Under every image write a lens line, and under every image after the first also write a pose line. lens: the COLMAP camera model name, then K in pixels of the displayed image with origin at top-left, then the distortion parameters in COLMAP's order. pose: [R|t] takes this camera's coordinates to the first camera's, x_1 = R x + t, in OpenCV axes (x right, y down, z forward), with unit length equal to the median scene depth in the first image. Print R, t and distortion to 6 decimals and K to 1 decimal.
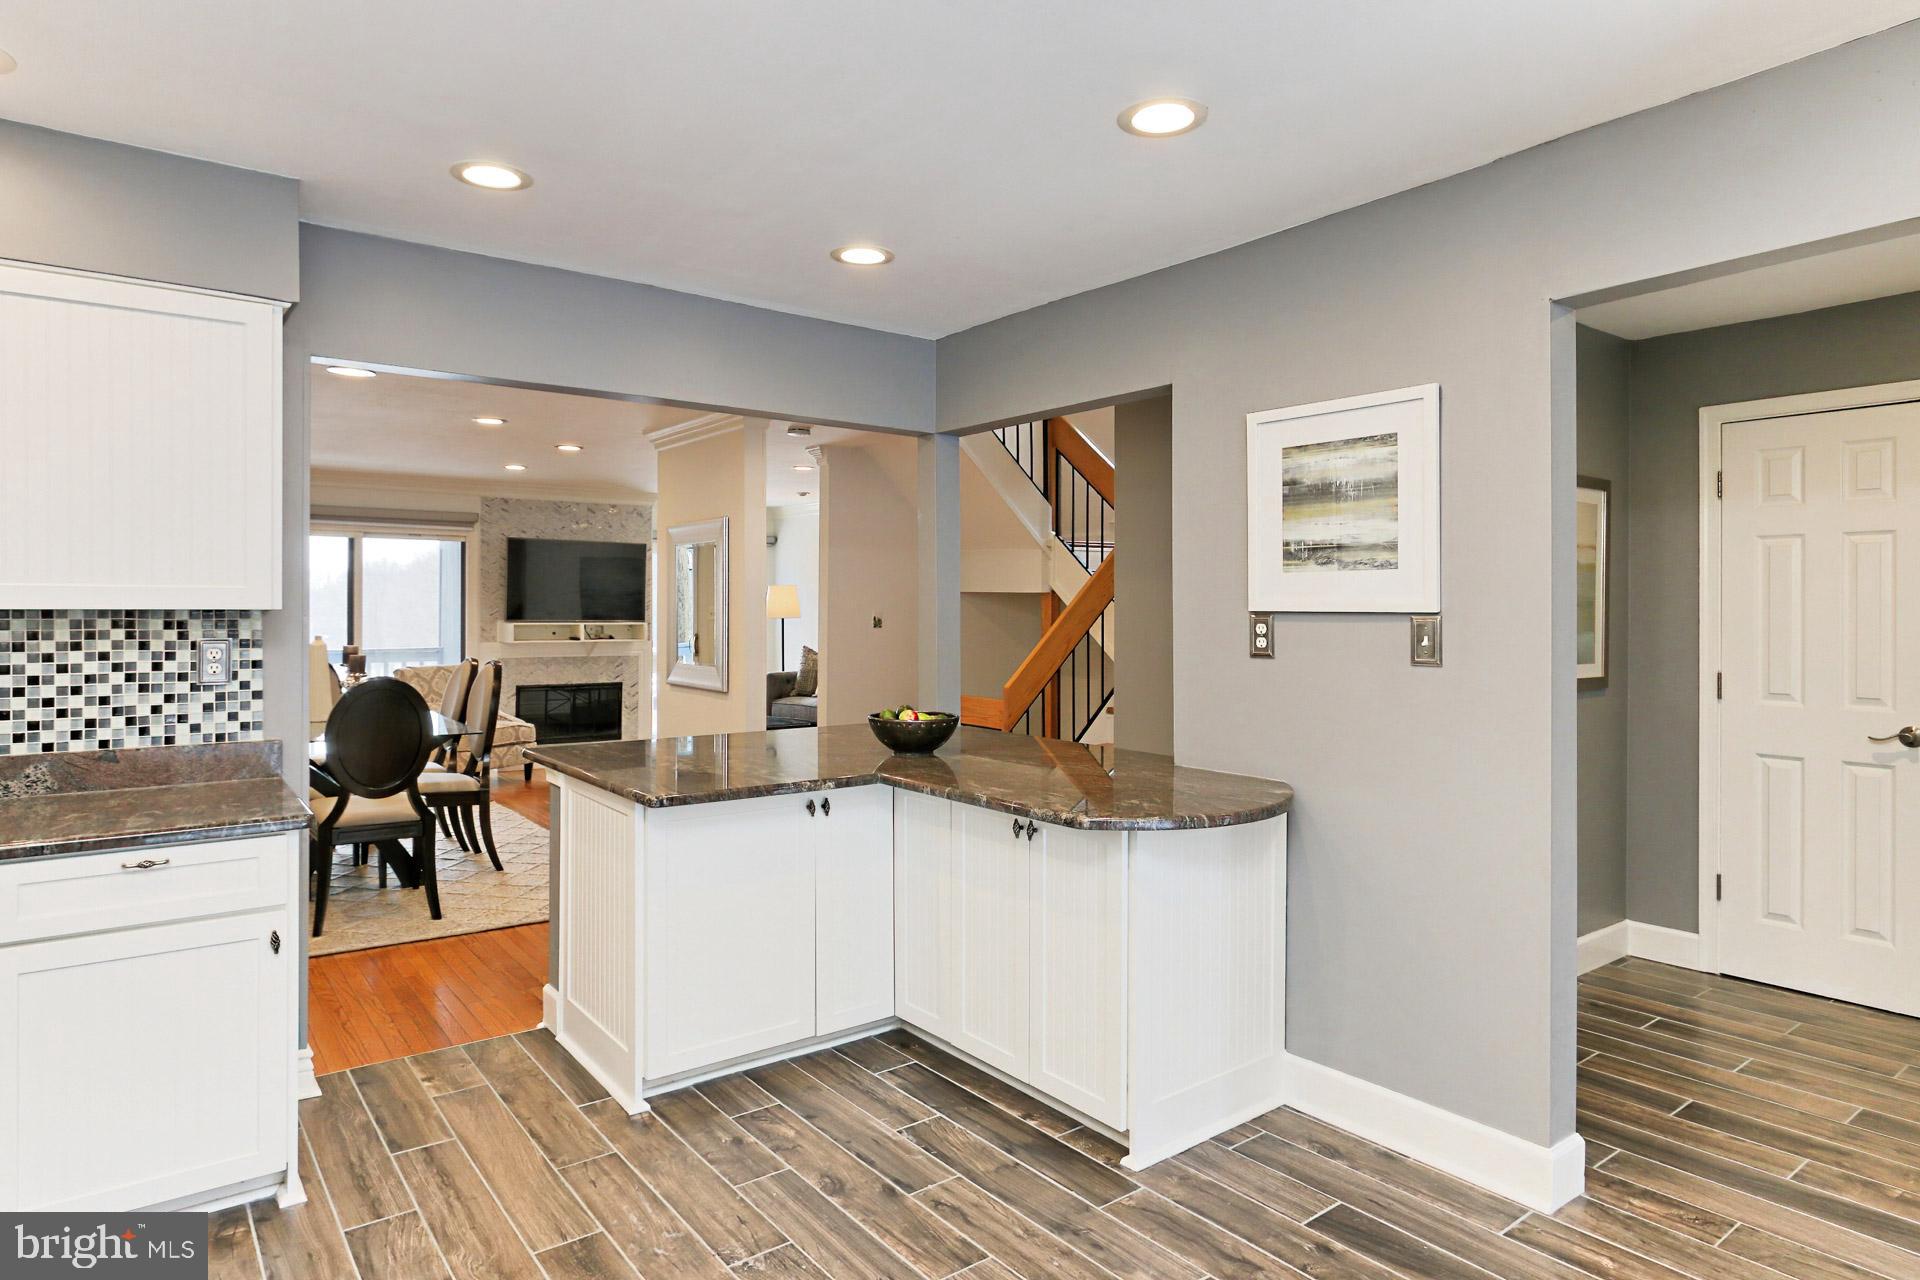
lens RADIAL K [[1091.7, 0, 949.9], [0, 1091.7, 626.5], [0, 0, 1]] dist [0.004969, 0.001093]
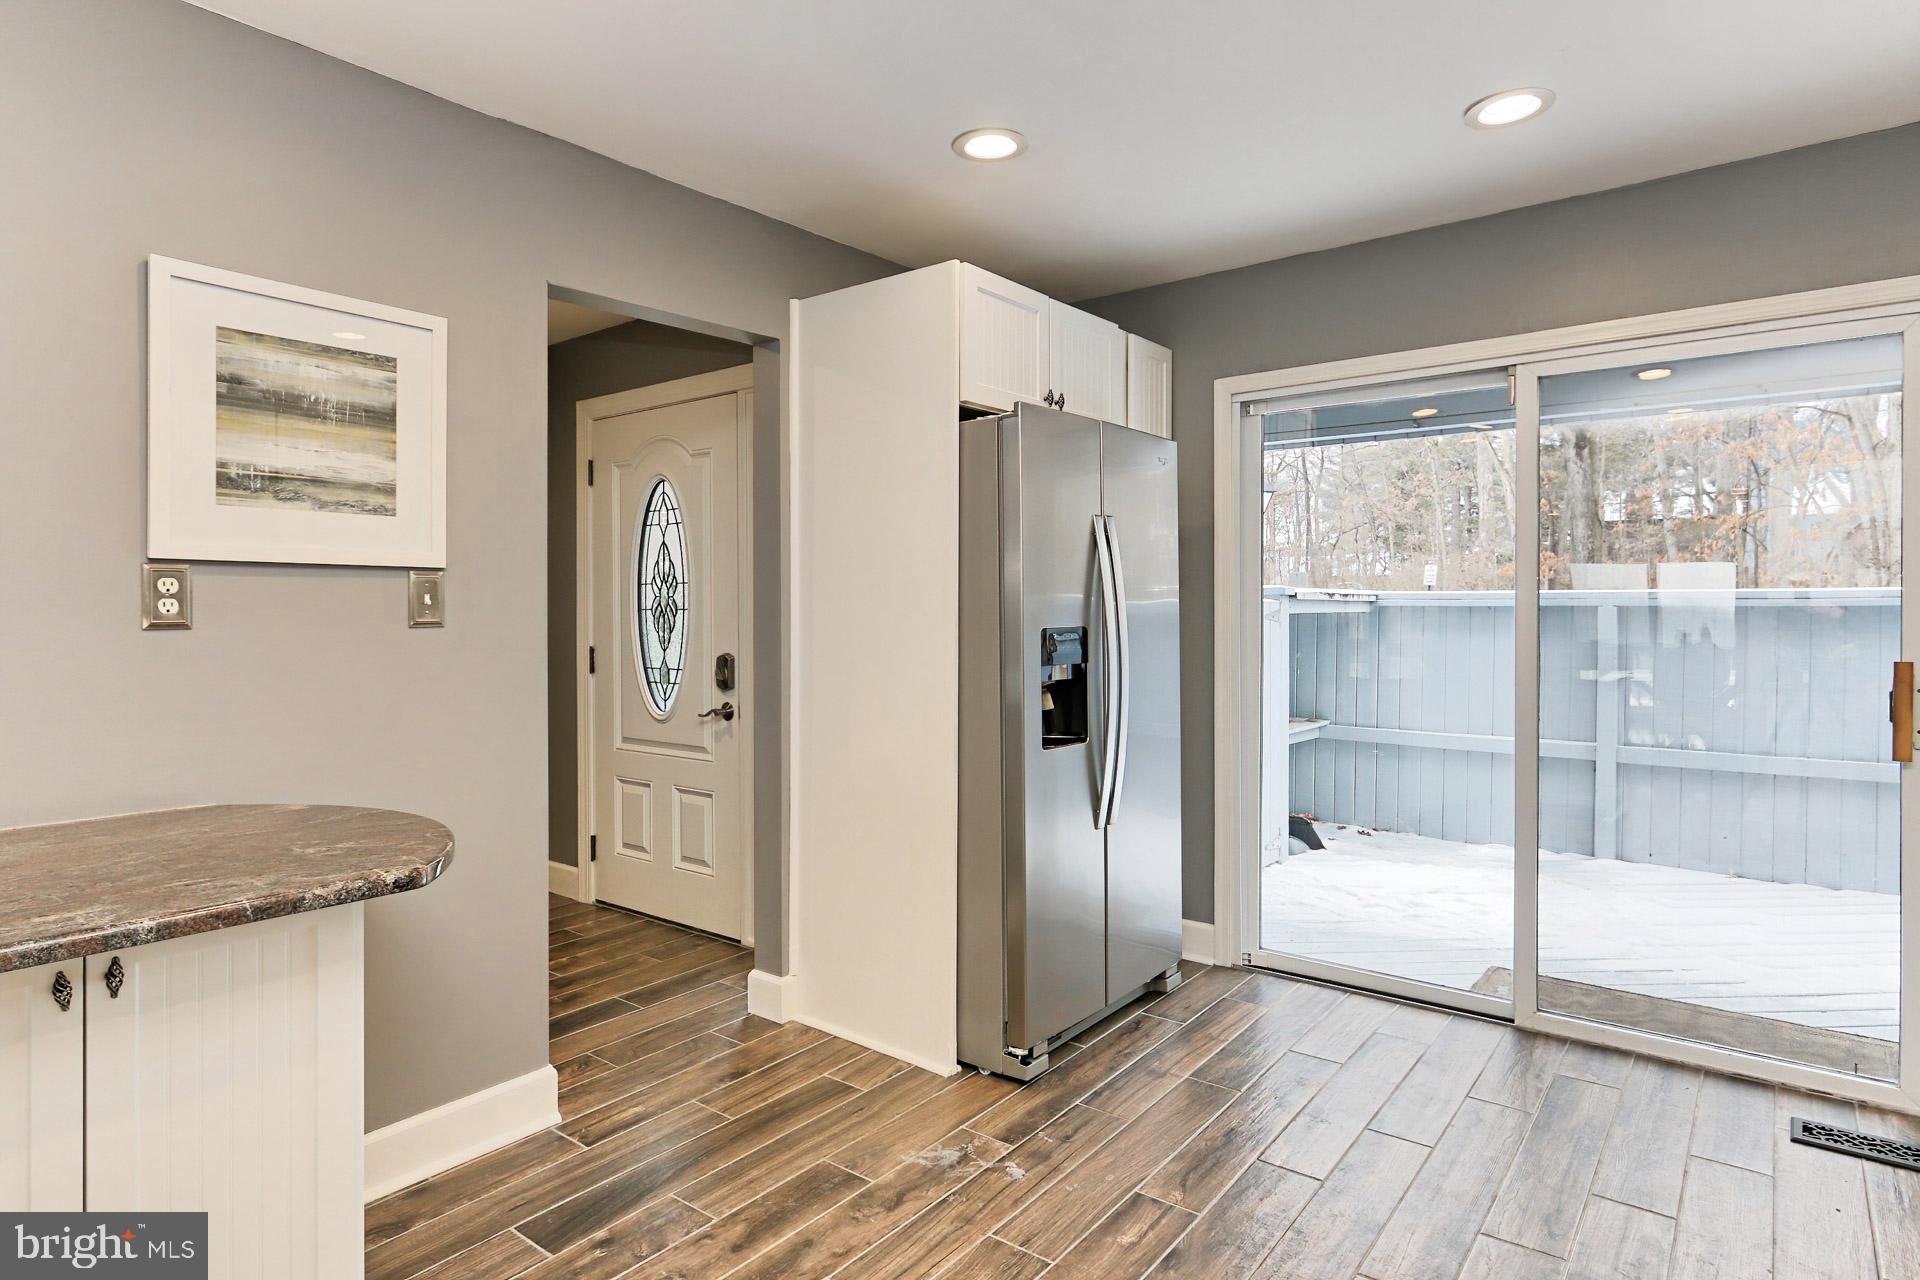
lens RADIAL K [[1070.0, 0, 945.5], [0, 1070.0, 613.2], [0, 0, 1]] dist [-0.005316, -0.000542]
pose [[-0.245784, -0.011015, 0.969262, -0.538046], [0.009614, 0.999859, 0.013800, 0.016941], [-0.969277, 0.012710, -0.245643, 0.824070]]
